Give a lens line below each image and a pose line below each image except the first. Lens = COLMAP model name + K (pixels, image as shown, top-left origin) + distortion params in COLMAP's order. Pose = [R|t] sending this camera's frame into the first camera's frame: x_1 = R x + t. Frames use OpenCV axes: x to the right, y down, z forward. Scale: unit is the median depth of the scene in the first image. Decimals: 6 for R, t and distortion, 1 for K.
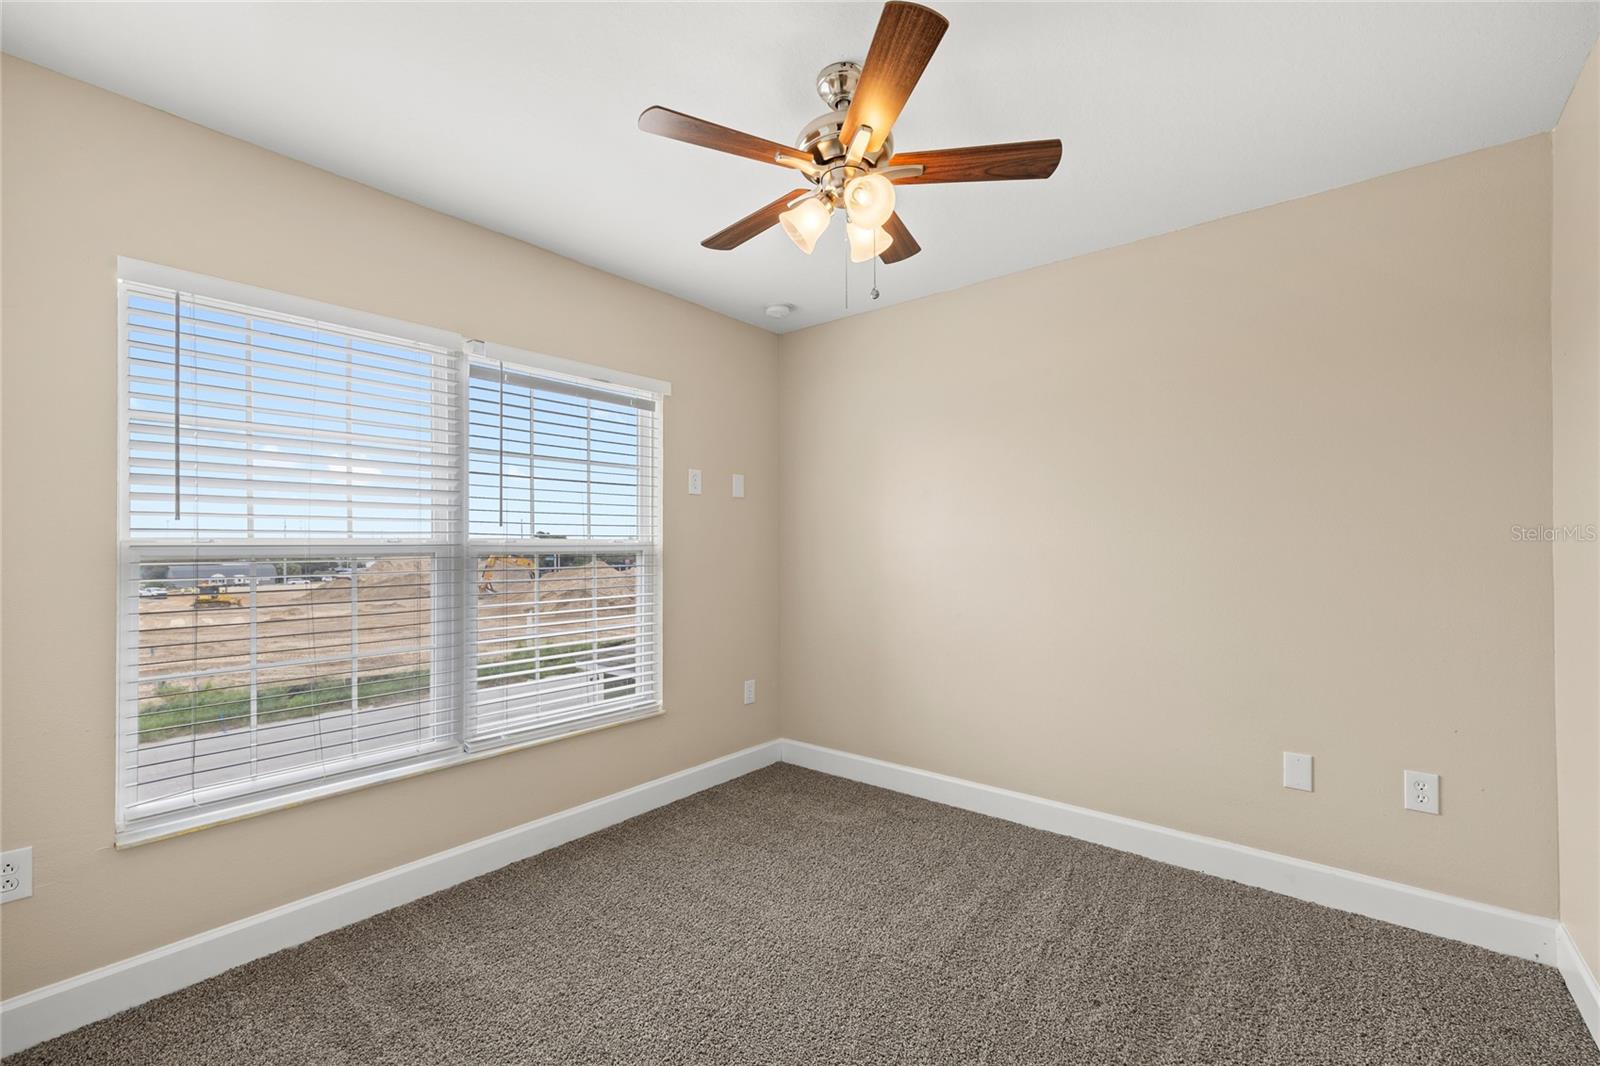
lens RADIAL K [[676.1, 0, 788.9], [0, 676.1, 536.4], [0, 0, 1]] dist [-0.002291, -0.000031]
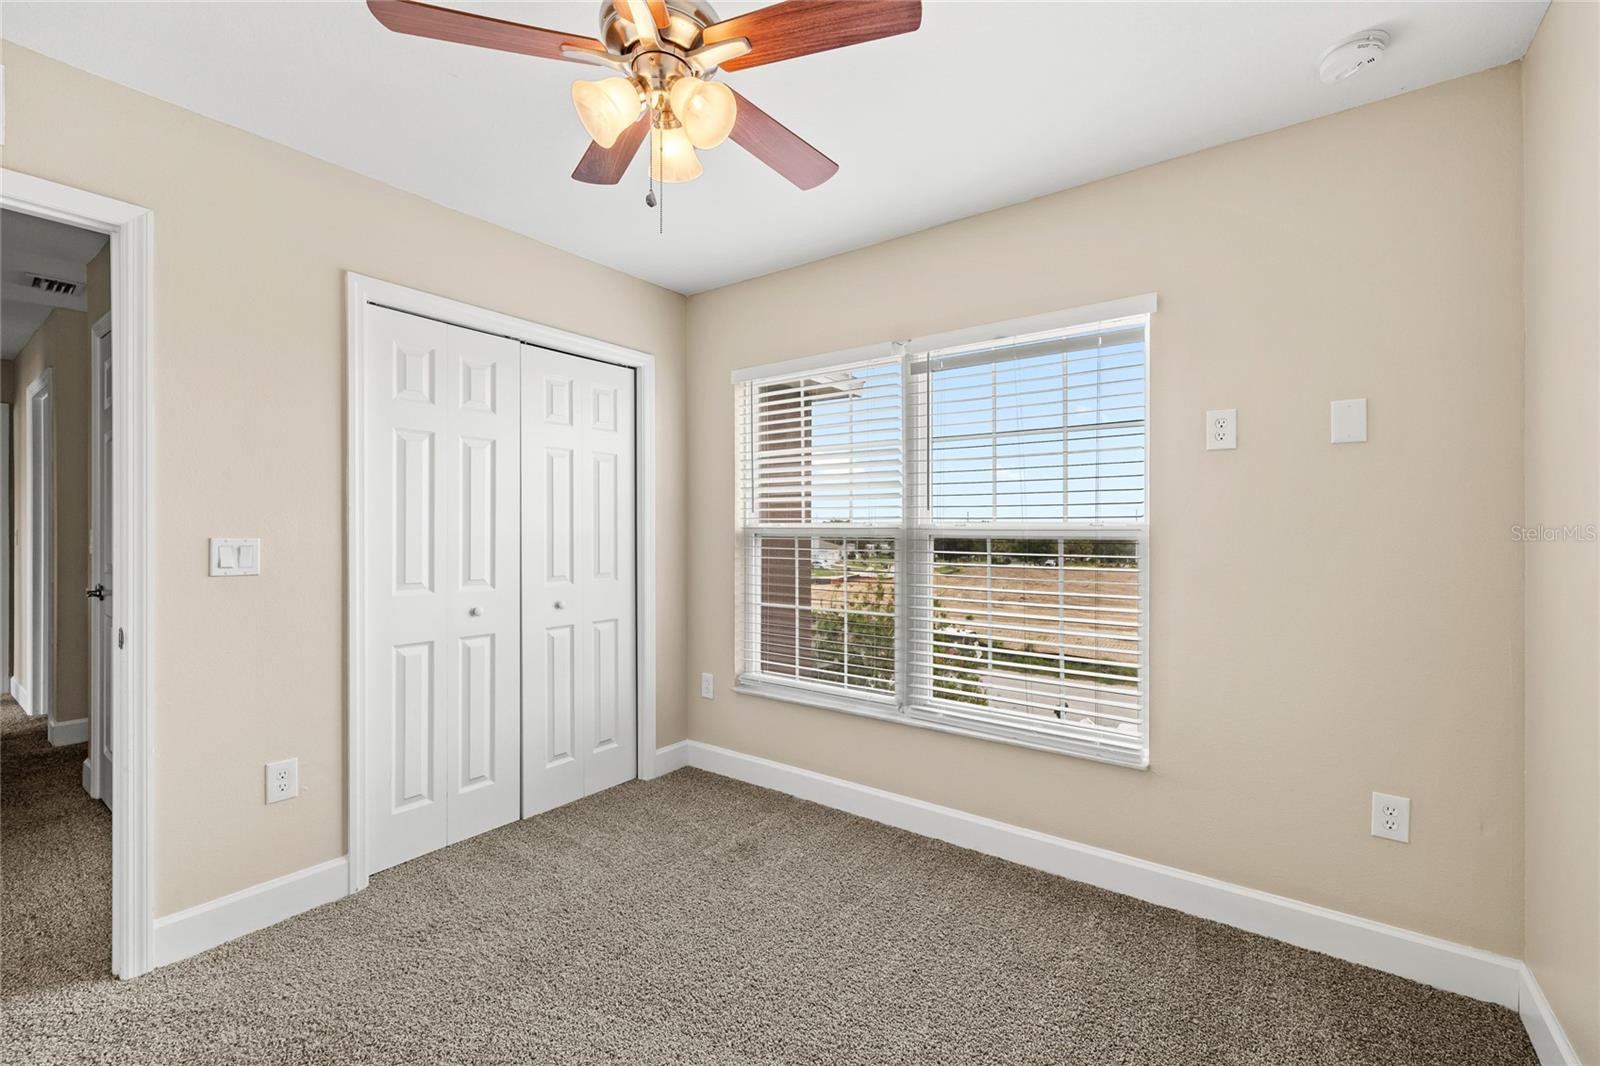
lens RADIAL K [[676.1, 0, 789.1], [0, 676.1, 530.2], [0, 0, 1]] dist [-0.002291, -0.000031]
pose [[0.054708, 0.003409, -0.998497, 0.567747], [0.006257, 0.999973, 0.003757, 0.009792], [0.998483, -0.006453, 0.054685, 0.684783]]
